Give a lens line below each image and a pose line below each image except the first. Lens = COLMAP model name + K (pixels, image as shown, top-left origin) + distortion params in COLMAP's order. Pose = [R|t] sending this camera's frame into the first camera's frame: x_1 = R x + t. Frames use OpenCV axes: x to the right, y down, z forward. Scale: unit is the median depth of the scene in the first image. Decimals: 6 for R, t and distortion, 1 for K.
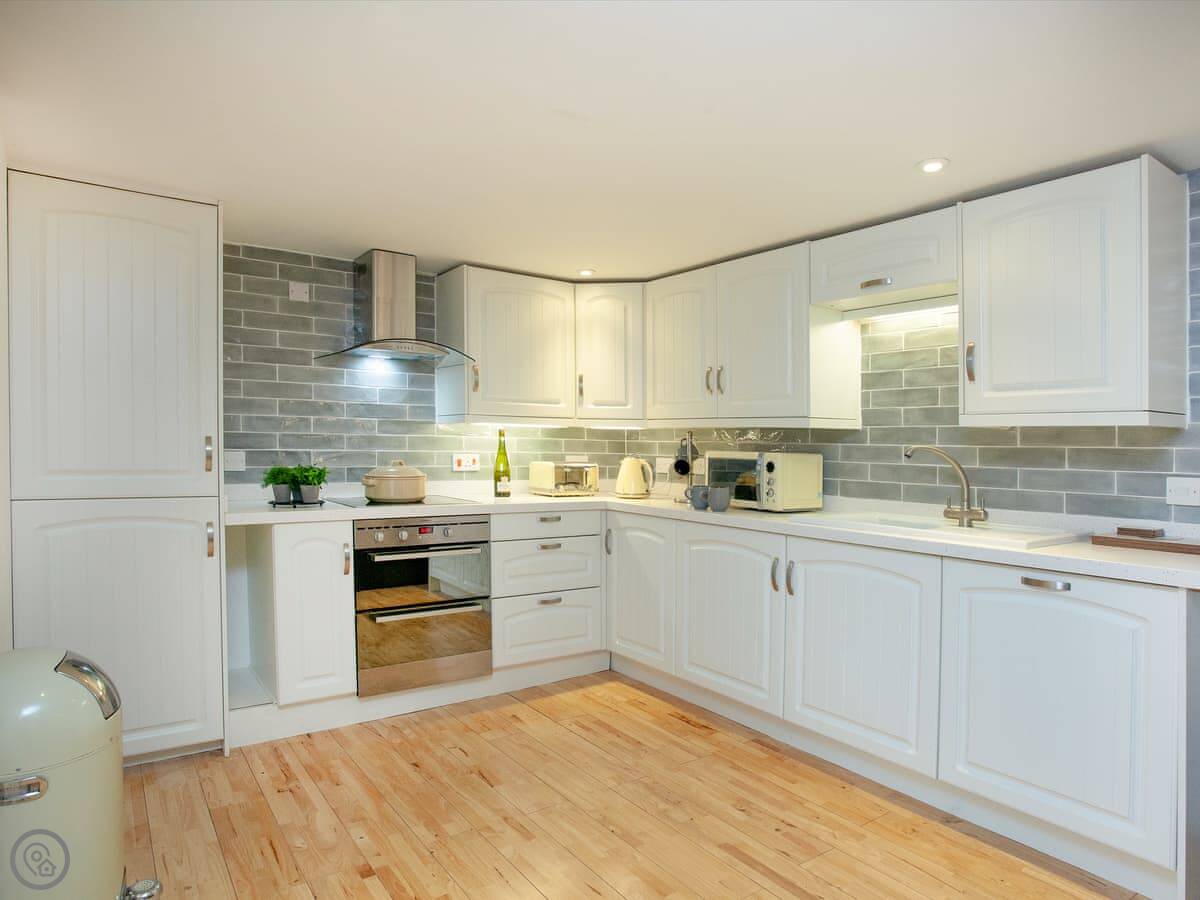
lens RADIAL K [[724.3, 0, 600.0], [0, 724.3, 450.0], [0, 0, 1]] dist [-0.028400, -0.000126]
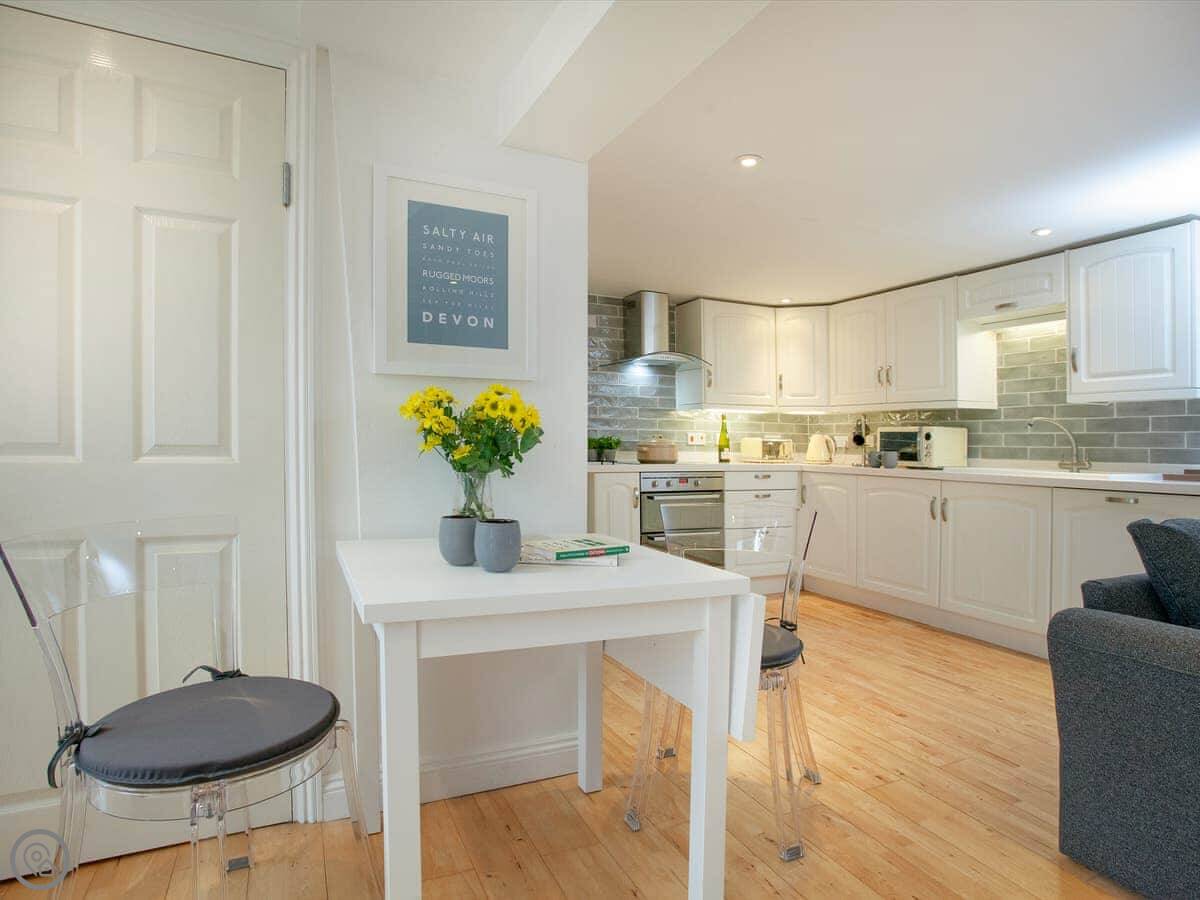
lens RADIAL K [[690.2, 0, 637.8], [0, 690.2, 448.4], [0, 0, 1]] dist [-0.000038, 0.001014]
pose [[0.989075, -0.003407, -0.147373, -0.112624], [0.003199, 0.999994, -0.001648, 0.042167], [0.147378, 0.001159, 0.989080, -0.370975]]
